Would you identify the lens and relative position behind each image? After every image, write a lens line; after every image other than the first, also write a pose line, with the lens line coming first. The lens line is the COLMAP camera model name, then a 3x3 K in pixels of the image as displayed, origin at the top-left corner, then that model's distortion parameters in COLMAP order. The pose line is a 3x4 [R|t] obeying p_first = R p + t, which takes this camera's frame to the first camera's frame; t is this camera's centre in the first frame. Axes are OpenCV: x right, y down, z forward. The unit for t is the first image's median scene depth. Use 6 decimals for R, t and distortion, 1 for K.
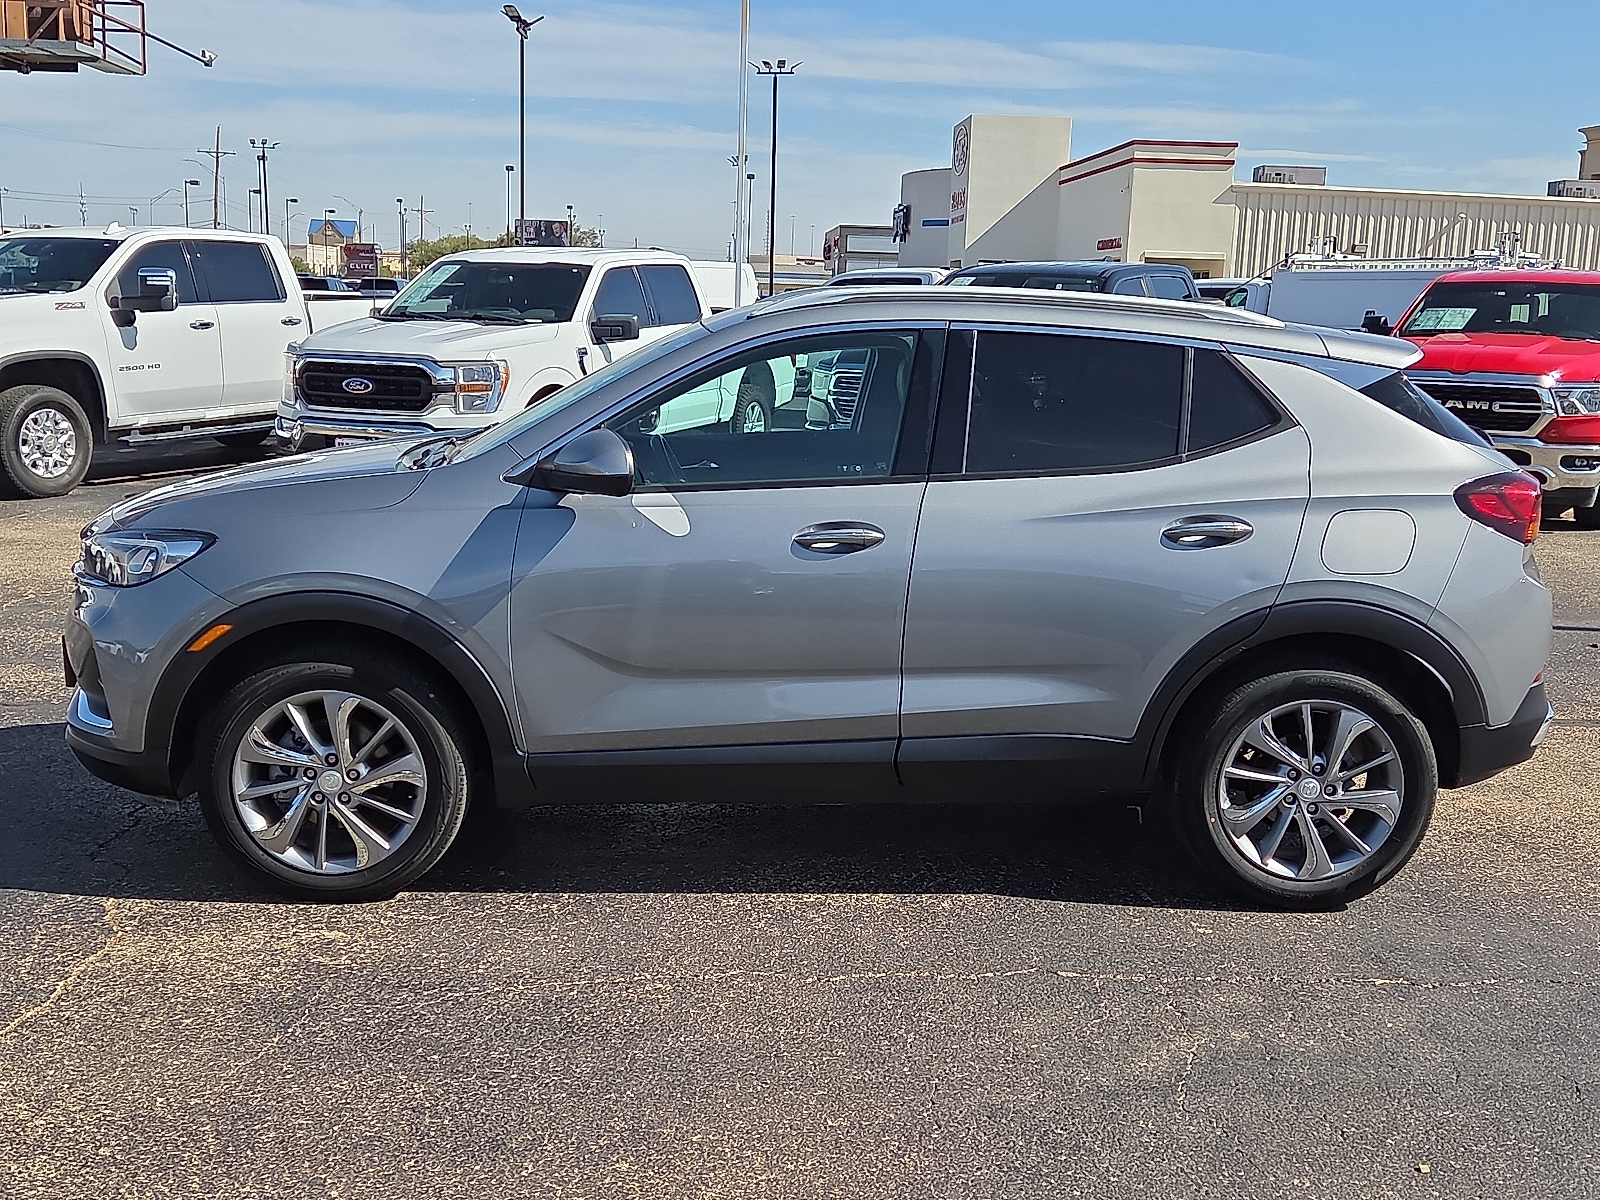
lens RADIAL K [[1750.4, 0, 794.0], [0, 1750.4, 598.0], [0, 0, 1]] dist [0.054408, 0.000000]
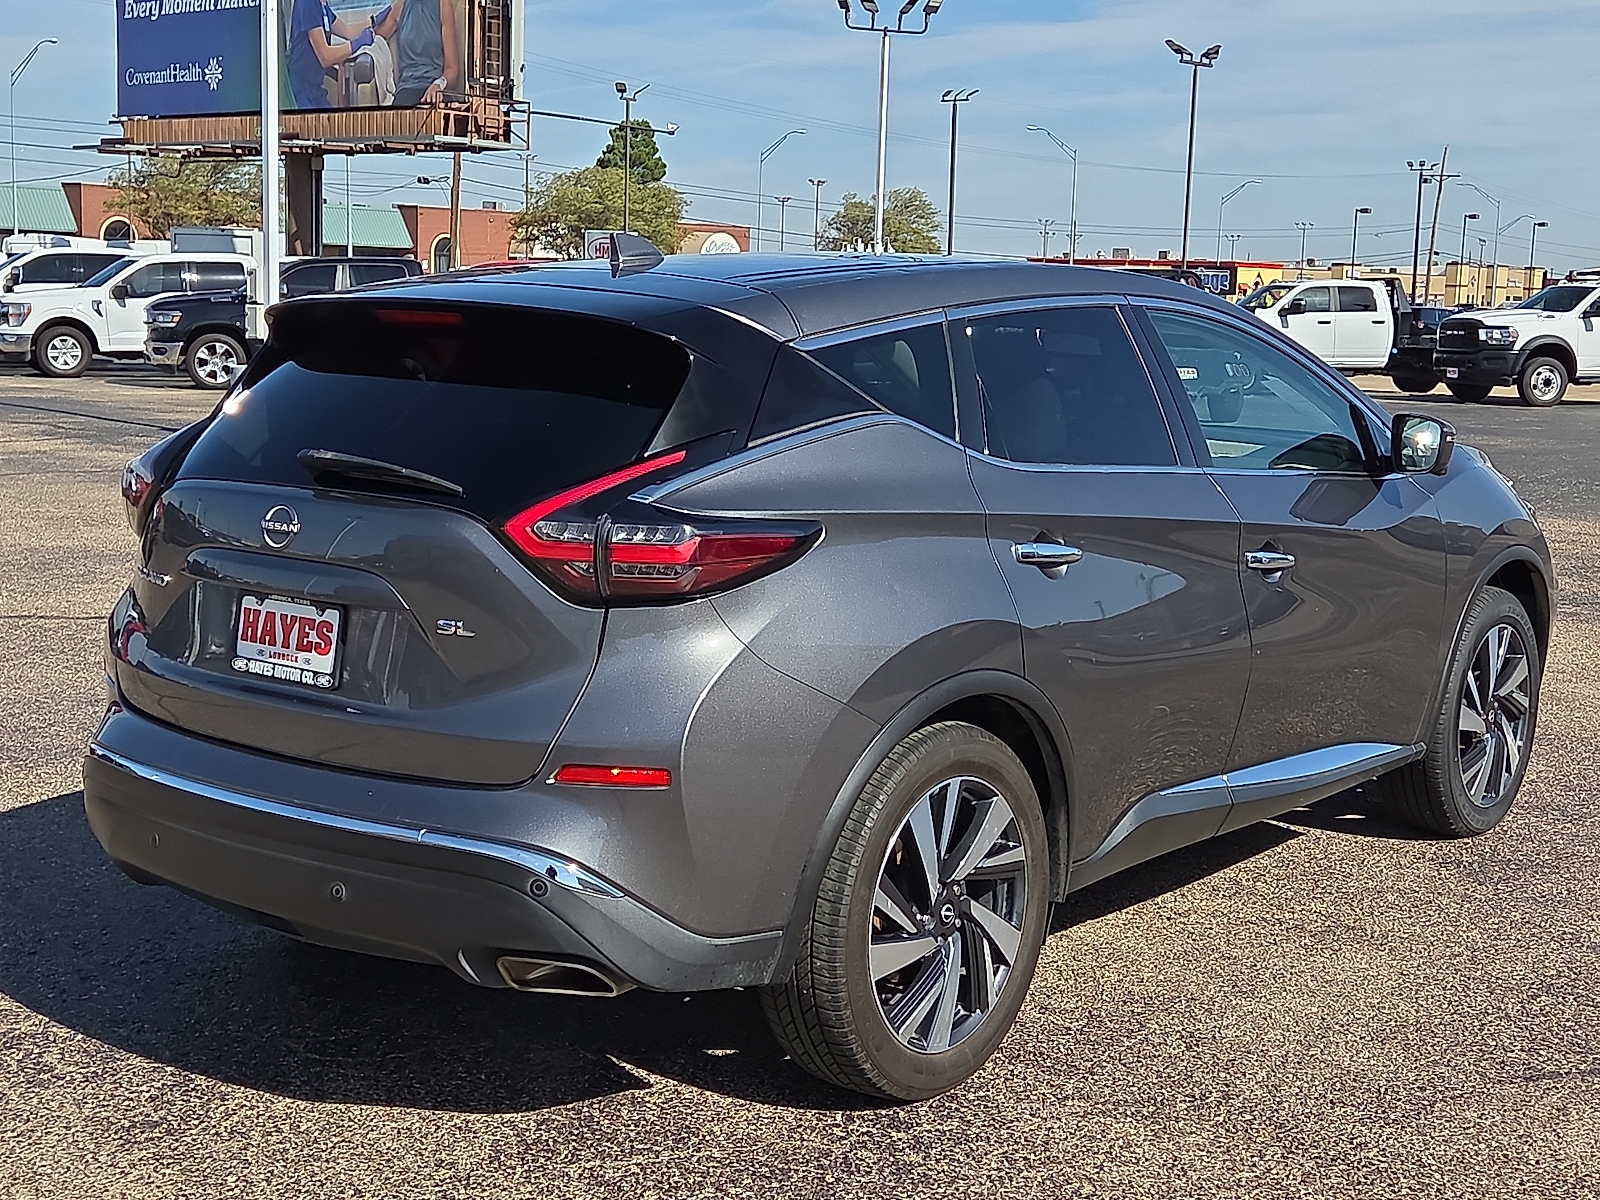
lens RADIAL K [[2227.9, 0, 799.1], [0, 2227.9, 601.9], [0, 0, 1]] dist [0.076994, 0.000000]
pose [[0.723558, 0.090016, -0.684370, 1.369711], [-0.129347, 0.991579, -0.006331, 0.069920], [0.678037, 0.093102, 0.729108, -0.194094]]
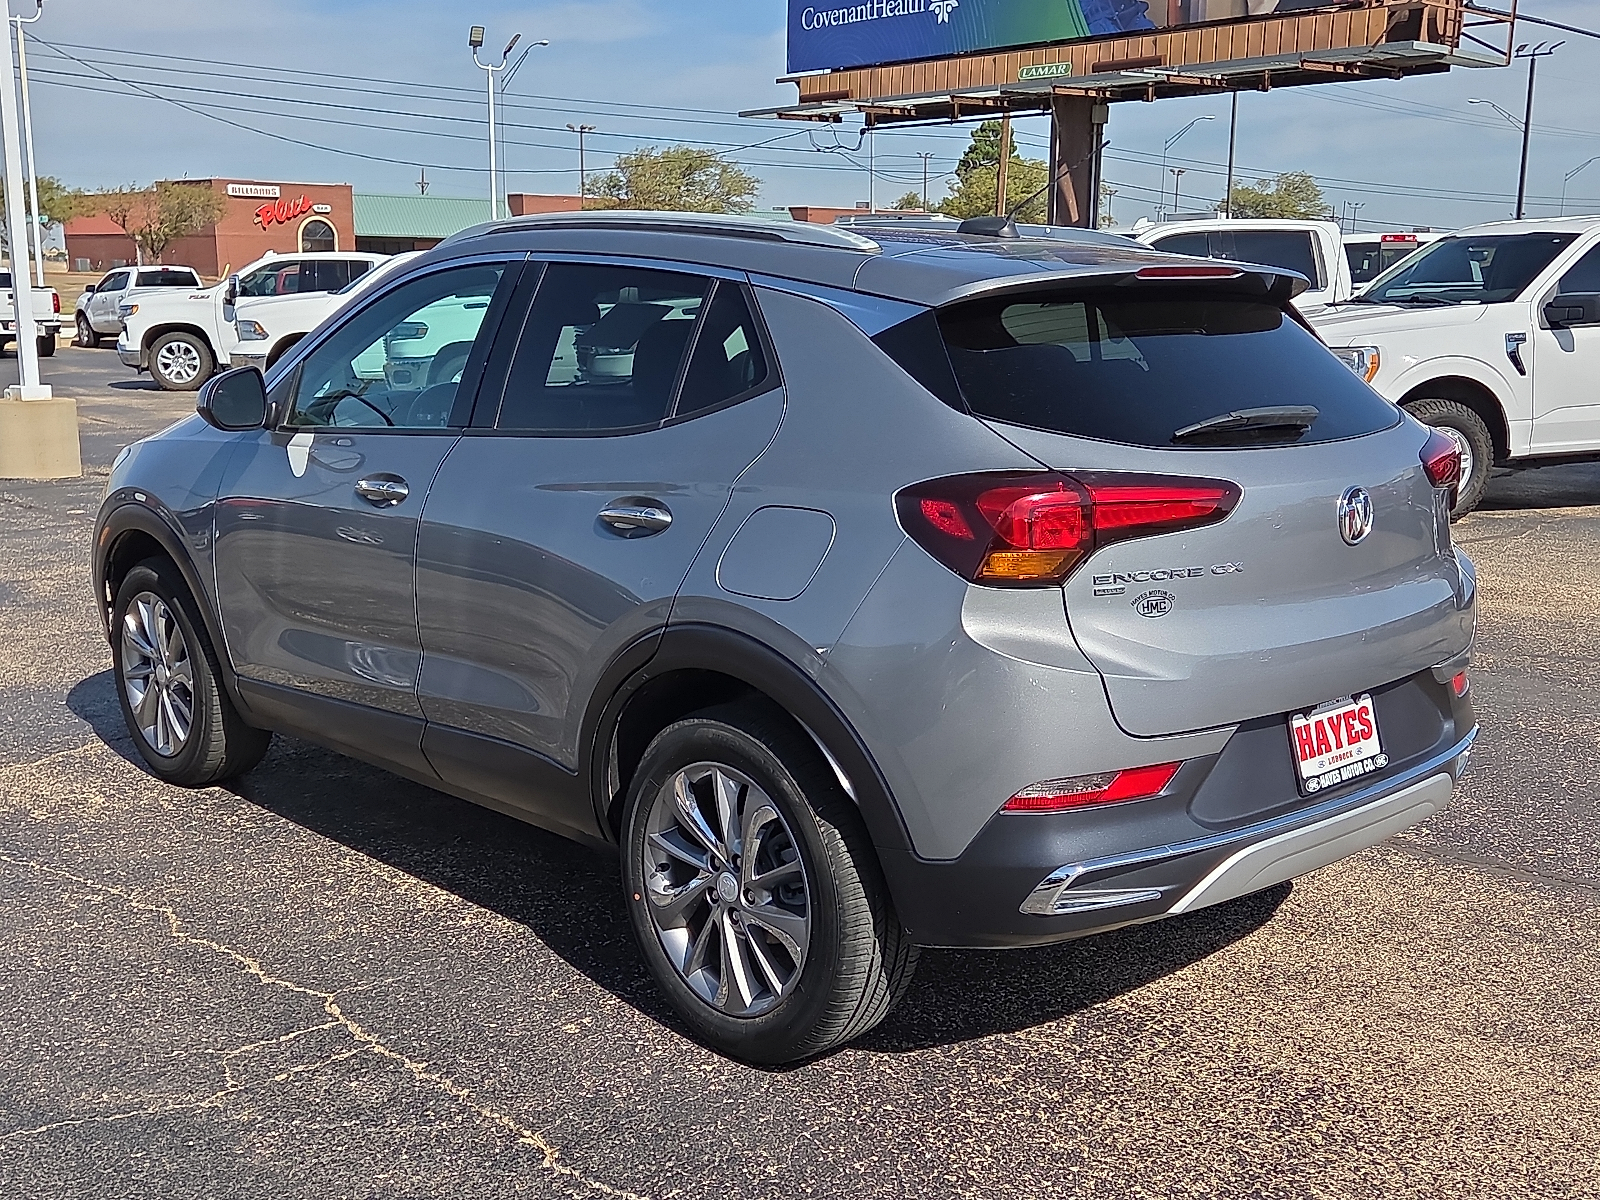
lens RADIAL K [[1750.4, 0, 802.2], [0, 1750.4, 619.2], [0, 0, 1]] dist [0.054408, 0.000000]
pose [[0.650176, 0.122752, -0.749802, 0.181832], [-0.119333, 0.991113, 0.058780, -0.010062], [0.750354, 0.051259, 0.659046, 0.117234]]
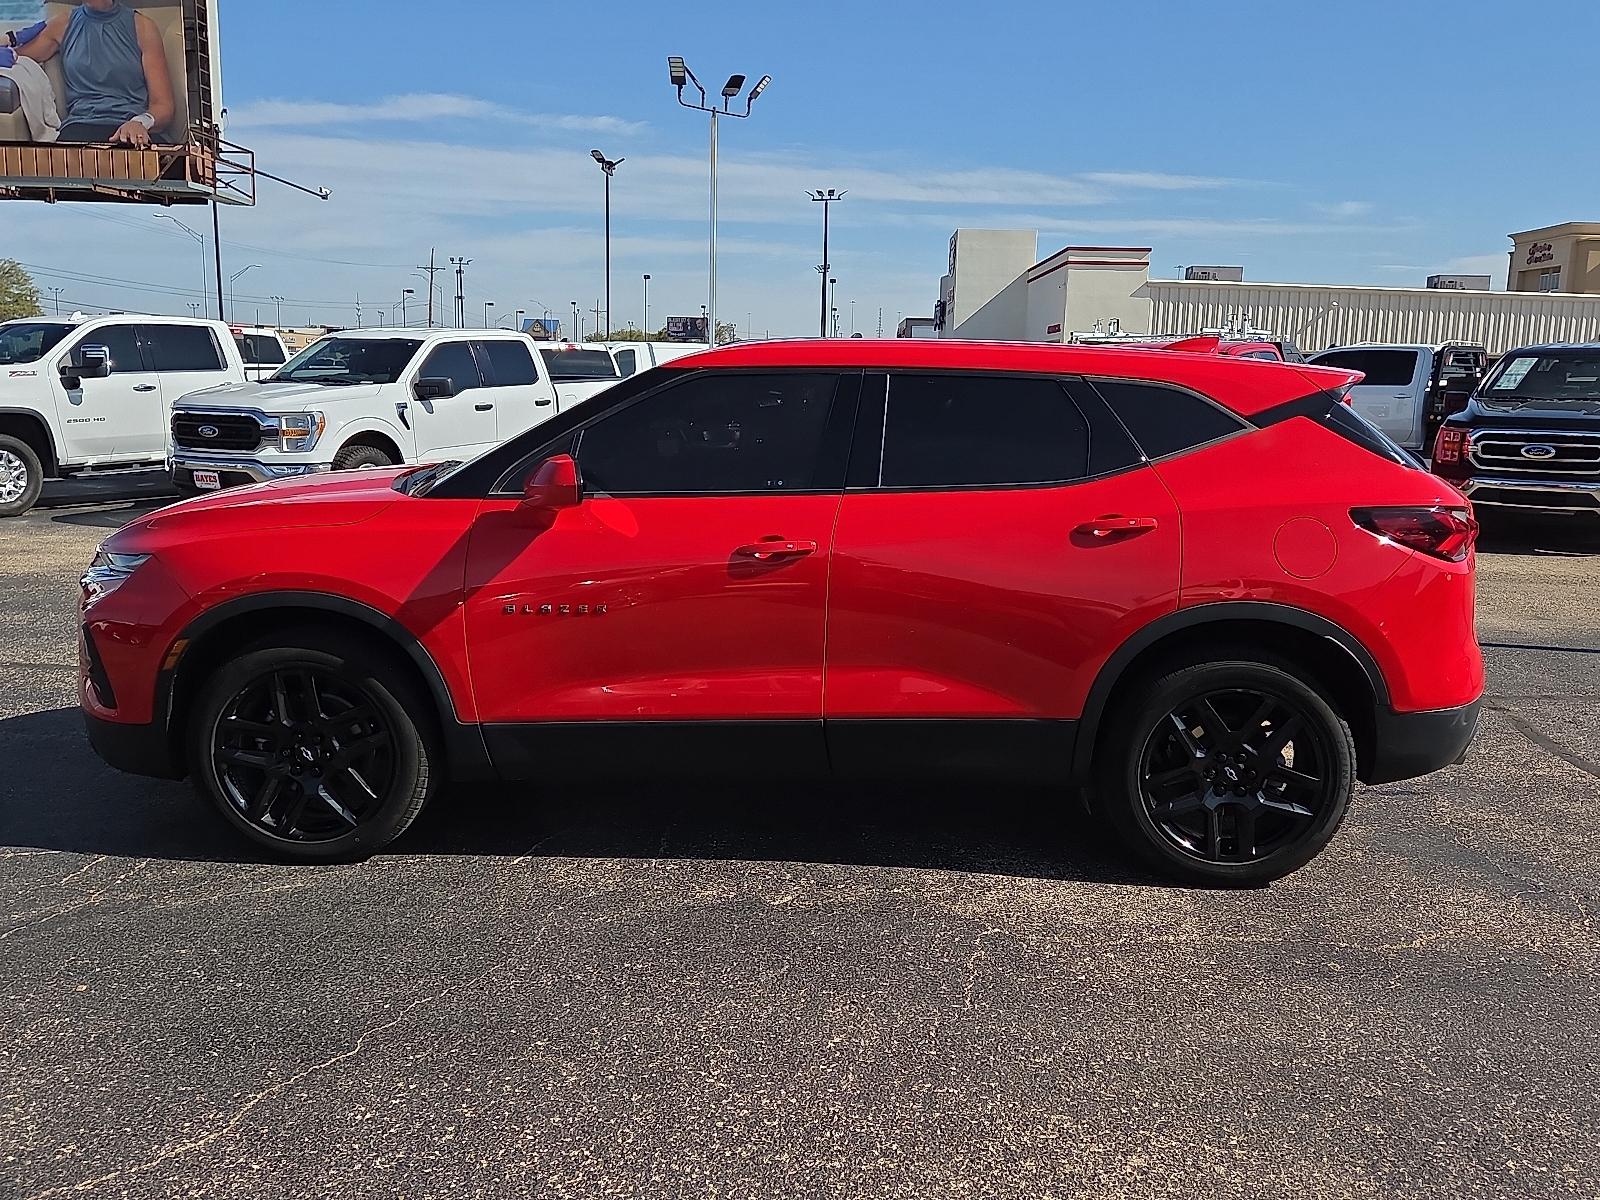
lens RADIAL K [[1375.5, 0, 811.3], [0, 1375.5, 587.1], [0, 0, 1]] dist [0.061609, -0.040445]
pose [[0.997655, 0.003824, -0.068343, 0.150346], [-0.005060, 0.999827, -0.017924, 0.006357], [0.068262, 0.018227, 0.997501, -0.000385]]
